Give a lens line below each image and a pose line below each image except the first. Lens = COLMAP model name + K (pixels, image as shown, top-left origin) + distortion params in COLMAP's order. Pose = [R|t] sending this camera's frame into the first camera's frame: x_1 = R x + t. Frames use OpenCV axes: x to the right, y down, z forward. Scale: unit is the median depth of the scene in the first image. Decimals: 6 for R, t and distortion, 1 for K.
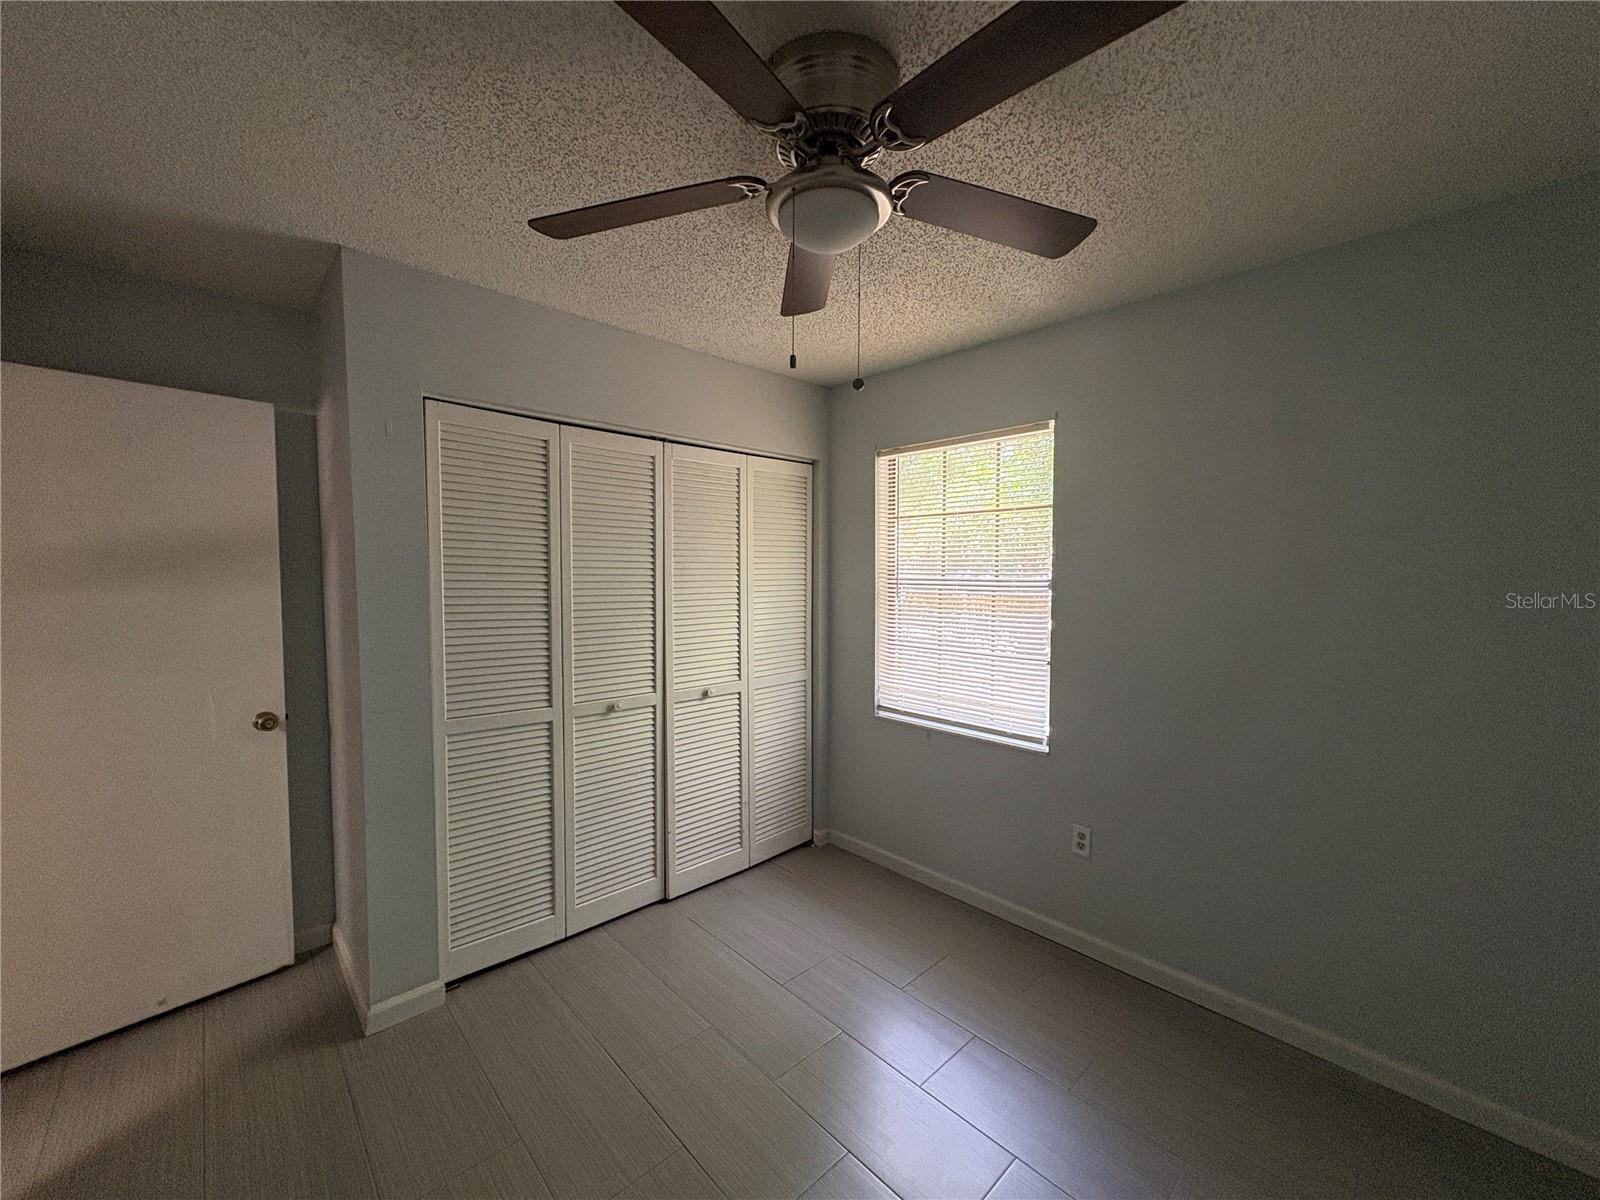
lens RADIAL K [[636.8, 0, 800.0], [0, 636.8, 600.0], [0, 0, 1]] dist [-0.000791, -0.000324]
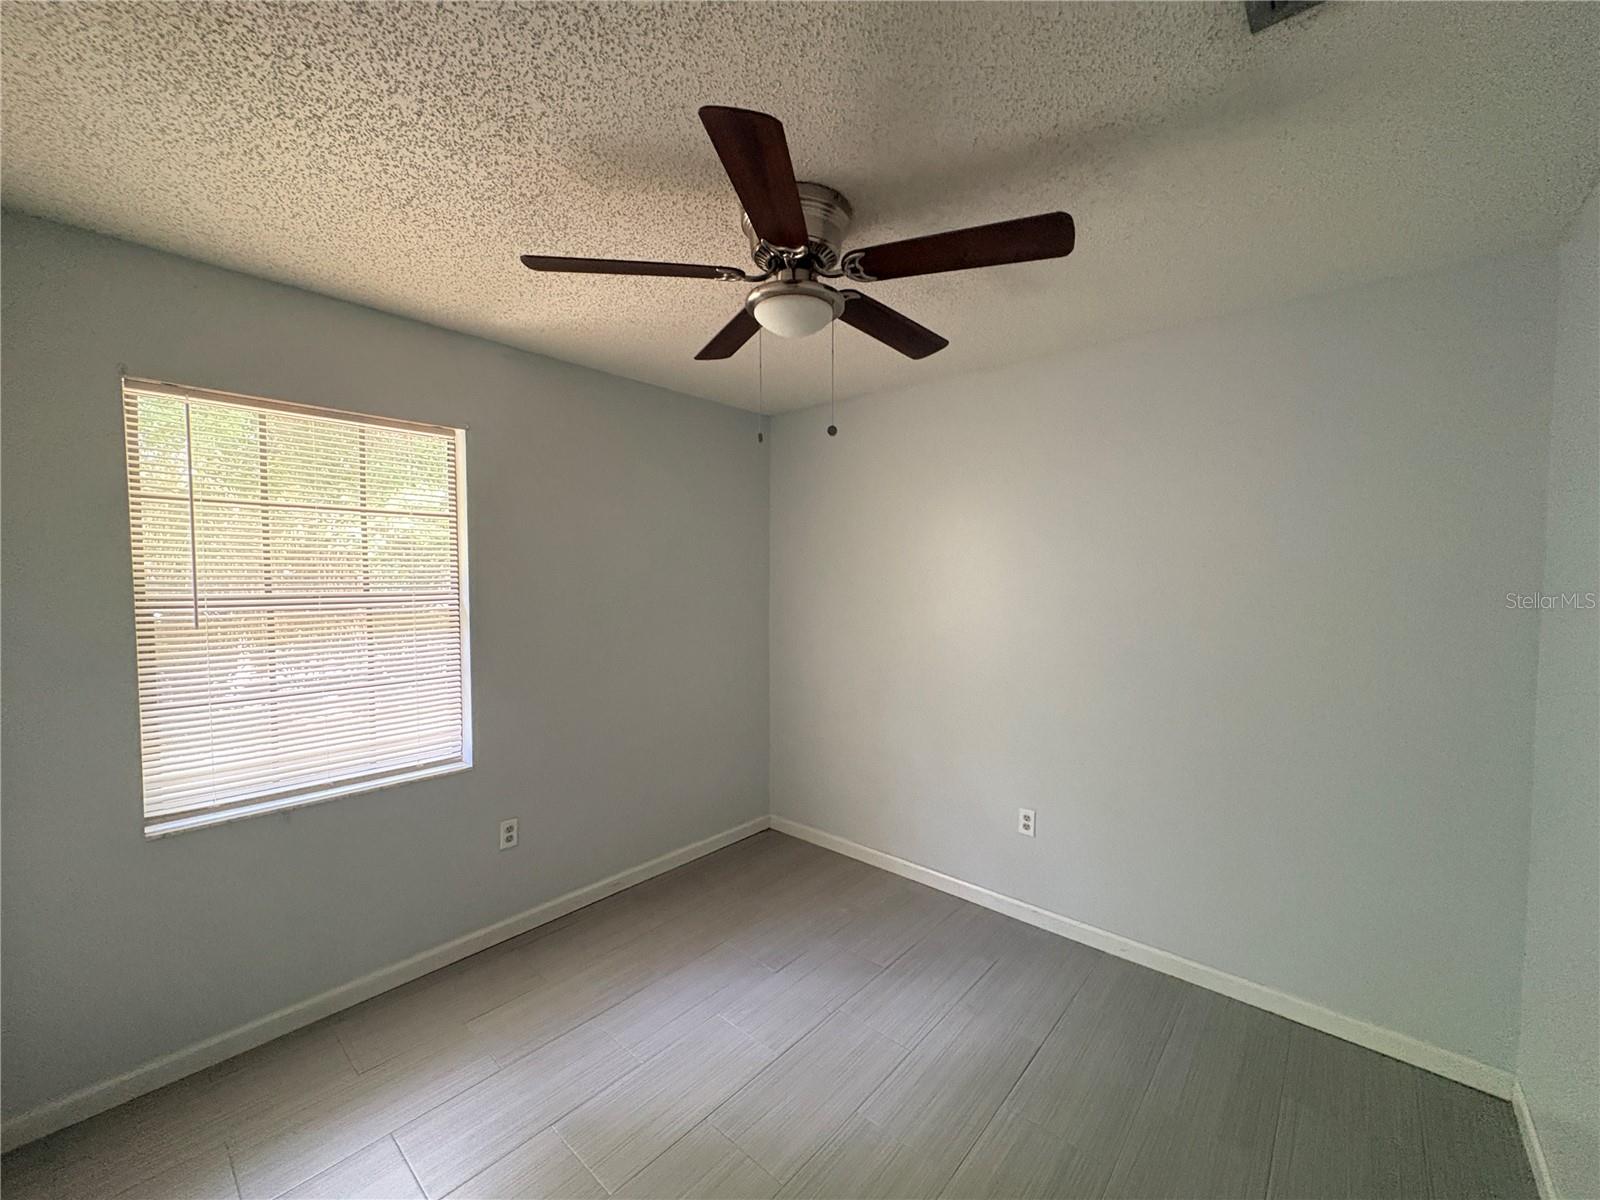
lens RADIAL K [[636.8, 0, 800.0], [0, 636.8, 600.0], [0, 0, 1]] dist [-0.000791, -0.000324]
pose [[-0.087066, -0.034546, 0.995603, -0.554900], [0.052698, 0.997840, 0.039232, -0.026554], [-0.994808, 0.055882, -0.085057, 0.498489]]
